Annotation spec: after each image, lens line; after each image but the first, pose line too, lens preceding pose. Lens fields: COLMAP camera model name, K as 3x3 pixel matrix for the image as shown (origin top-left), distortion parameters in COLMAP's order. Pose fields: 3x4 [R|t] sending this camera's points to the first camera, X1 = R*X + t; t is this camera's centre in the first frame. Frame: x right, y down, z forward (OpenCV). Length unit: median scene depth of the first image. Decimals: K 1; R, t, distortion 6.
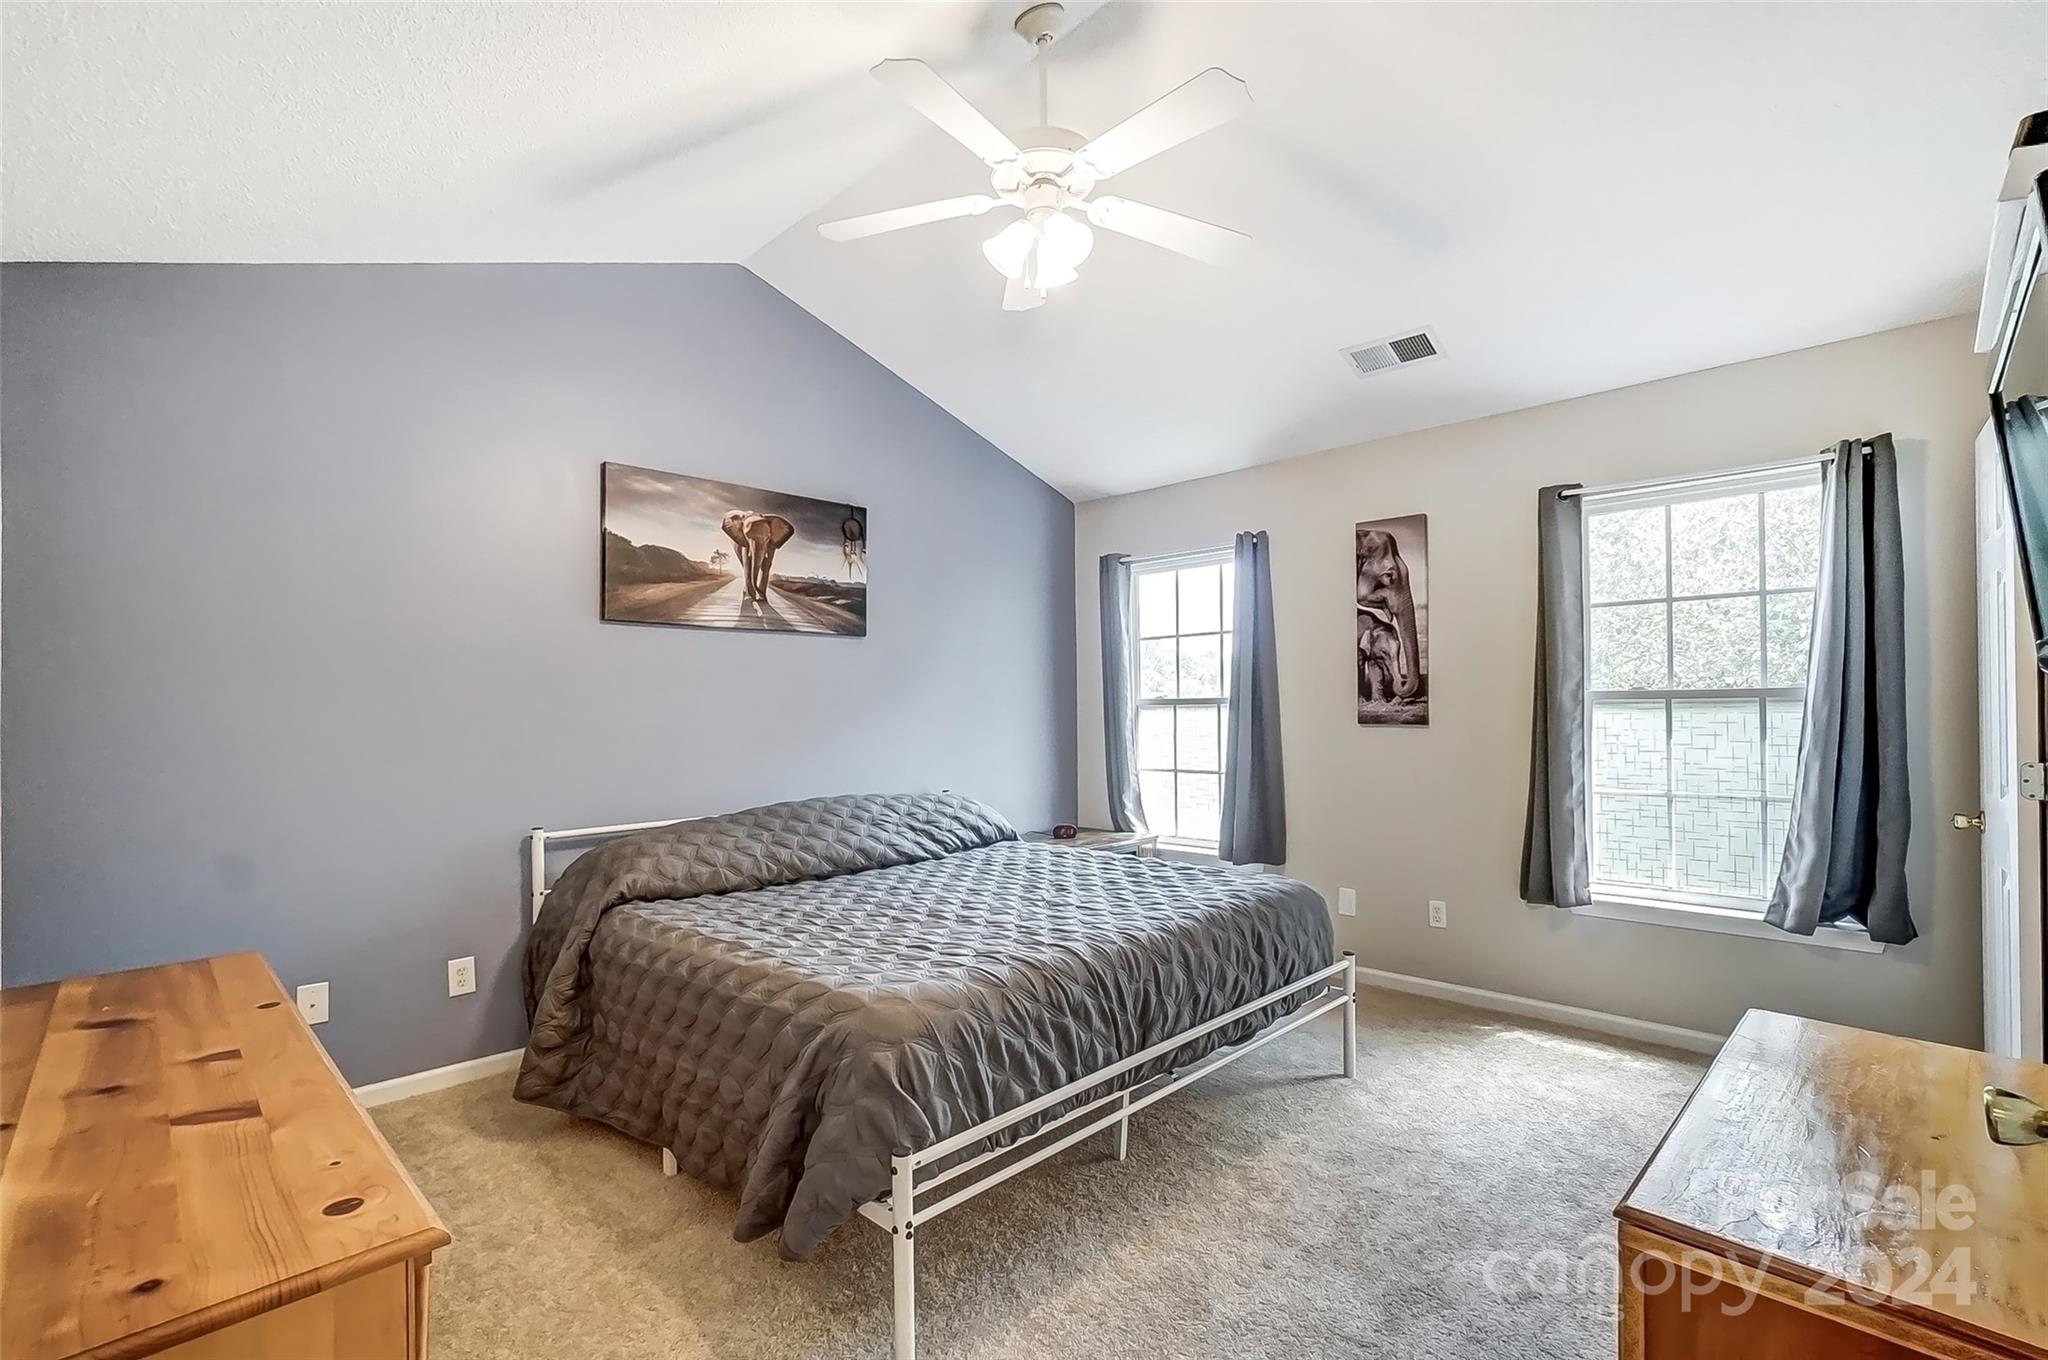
lens RADIAL K [[921.7, 0, 1010.3], [0, 921.7, 716.6], [0, 0, 1]] dist [-0.018224, 0.000654]
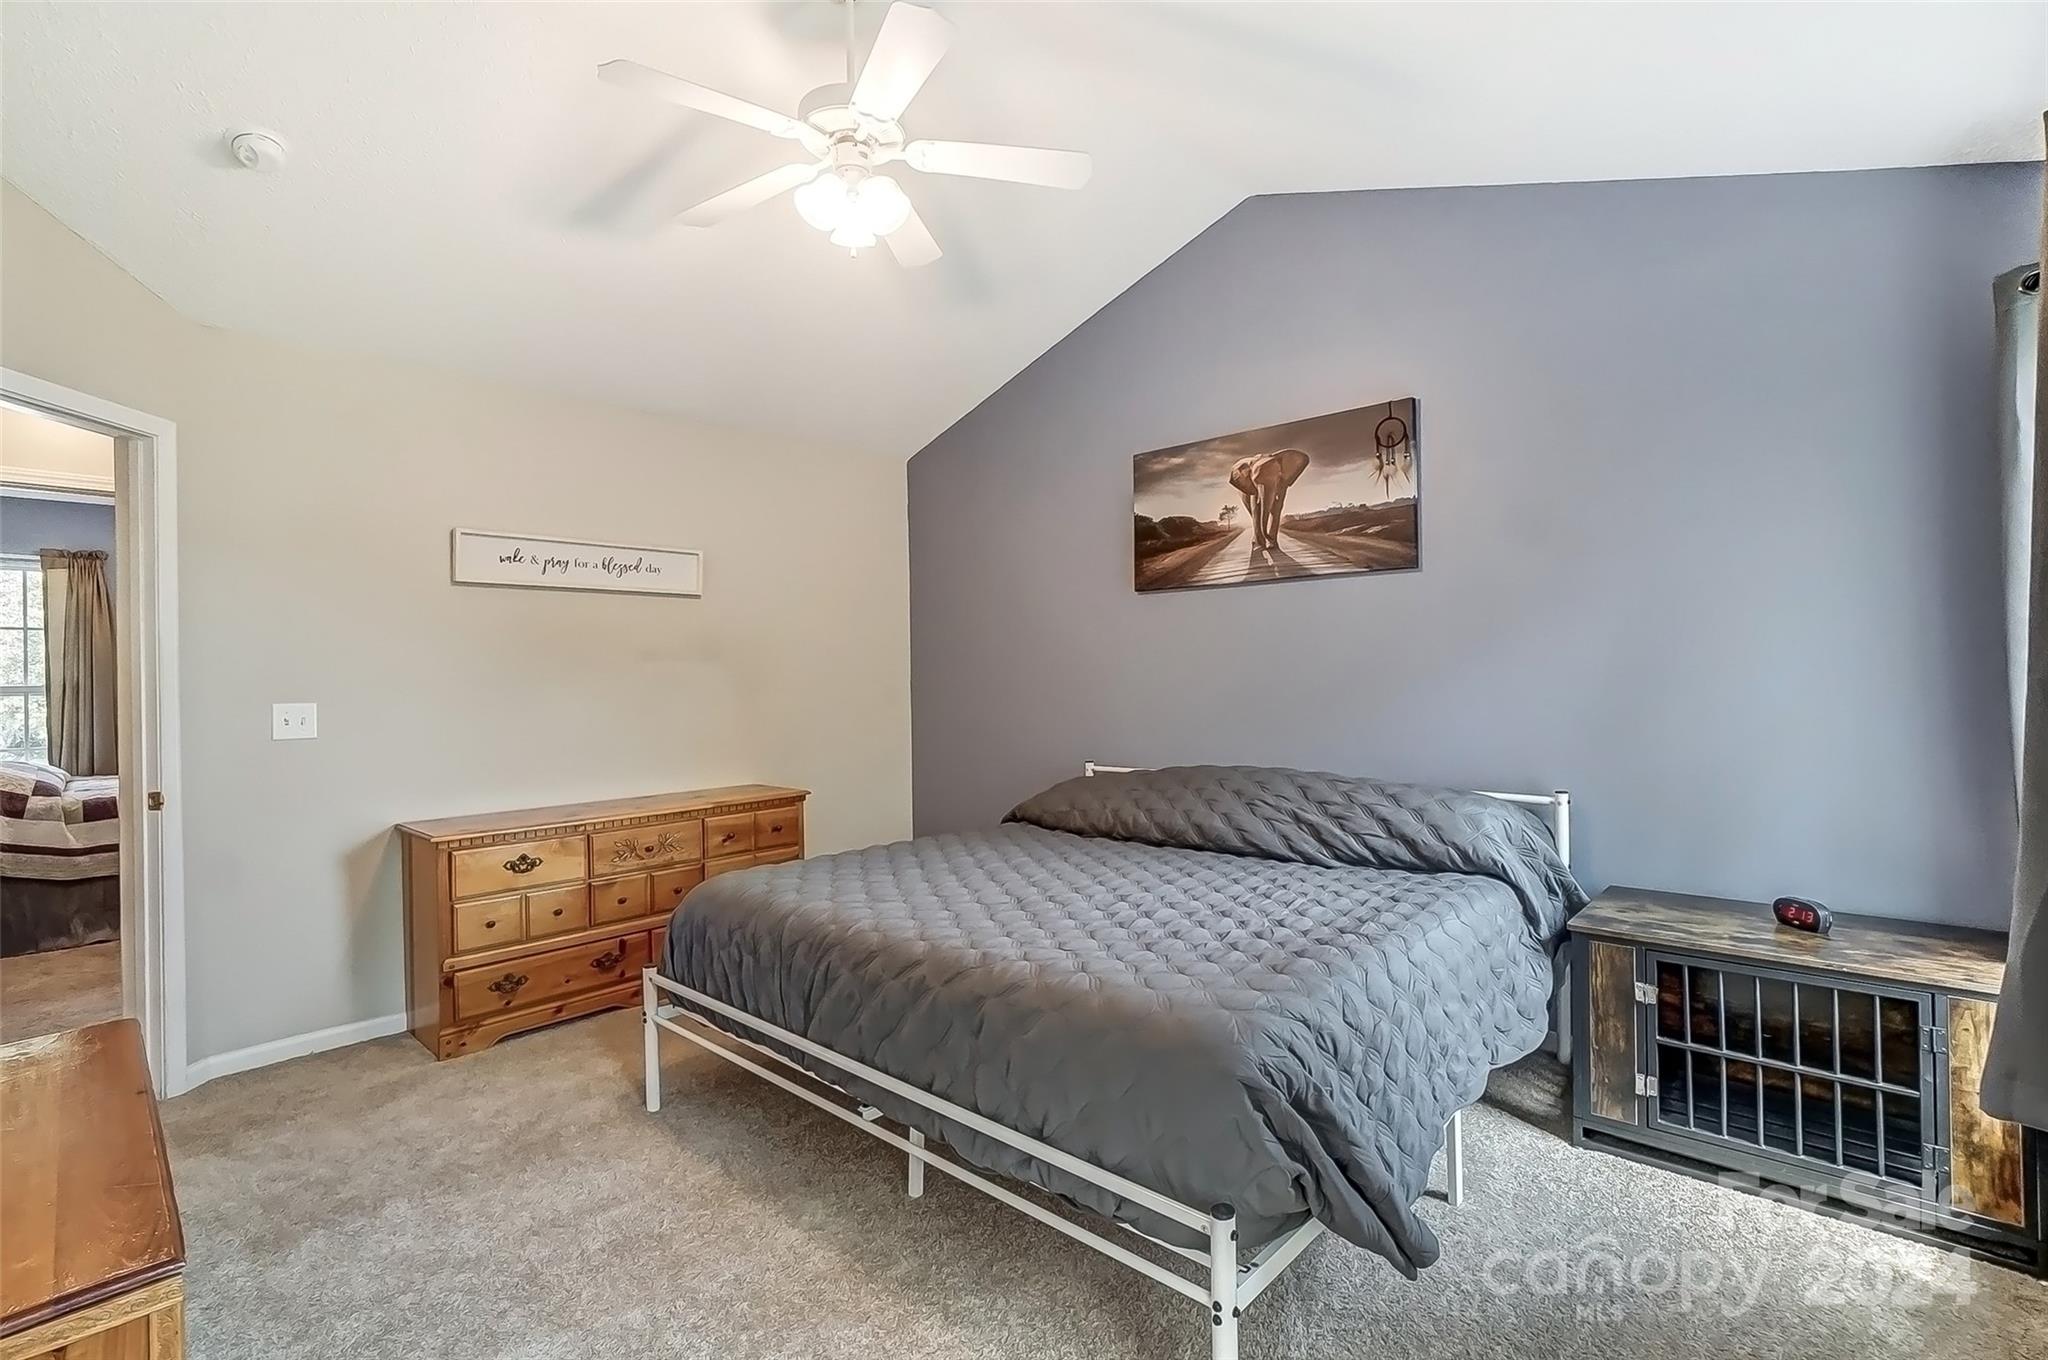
lens RADIAL K [[937.9, 0, 1024.0], [0, 937.9, 680.0], [0, 0, 1]] dist [-0.020532, 0.000091]
pose [[0.035870, -0.002036, -0.999354, 0.656545], [-0.009087, 0.999956, -0.002364, 0.009636], [0.999315, 0.009166, 0.035850, 0.729316]]
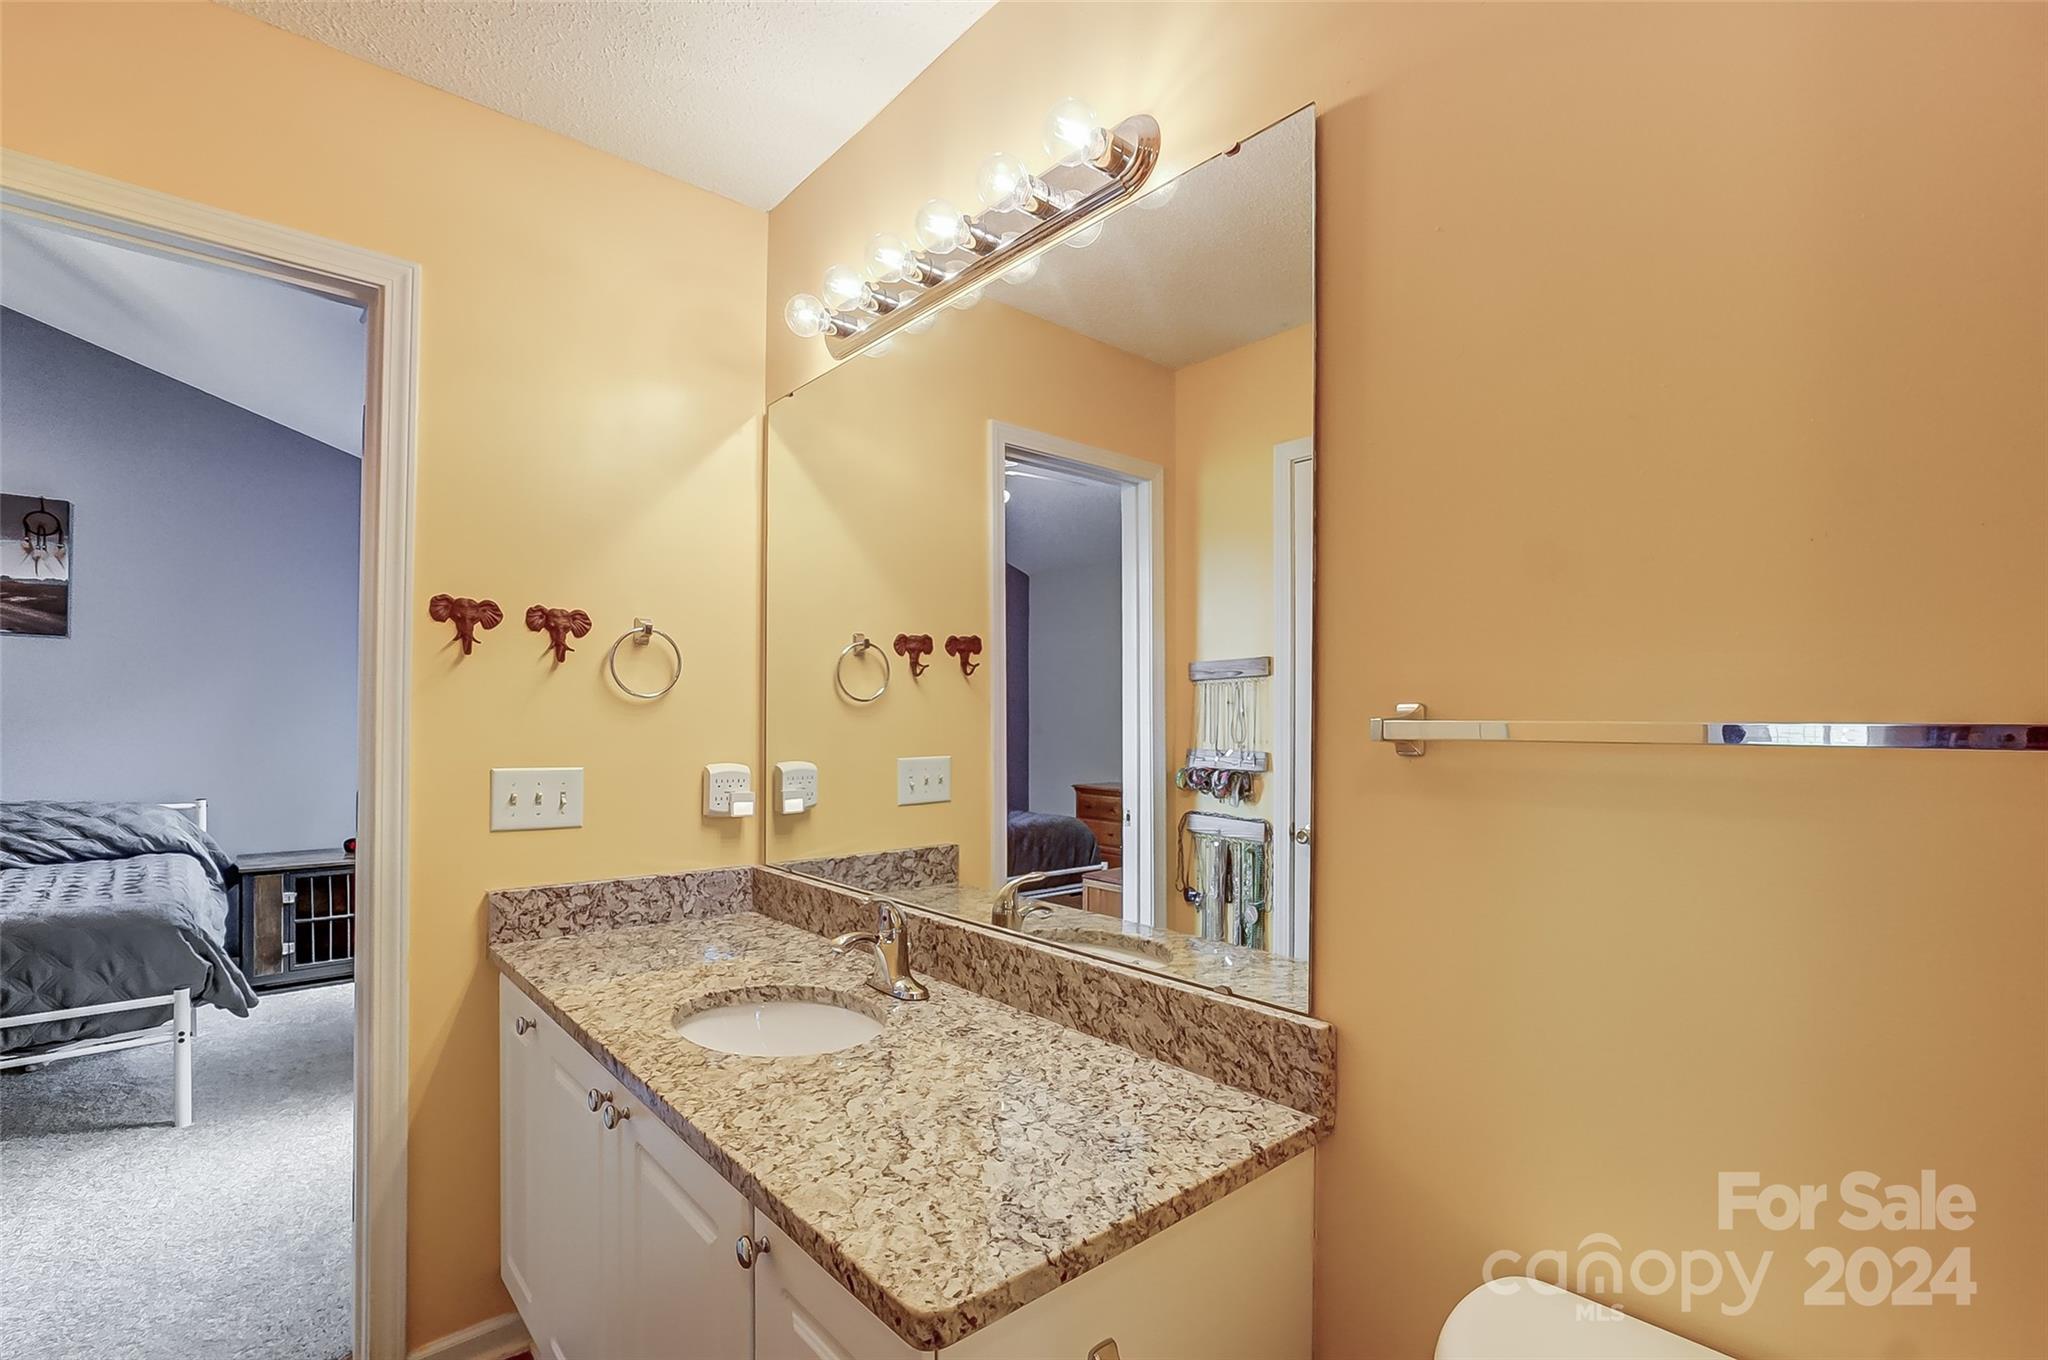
lens RADIAL K [[921.7, 0, 1010.3], [0, 921.7, 716.6], [0, 0, 1]] dist [-0.018224, 0.000654]
pose [[0.996553, 0.001900, -0.082941, 0.992508], [-0.004602, 0.999465, -0.032396, 0.024392], [0.082835, 0.032666, 0.996028, 0.172861]]
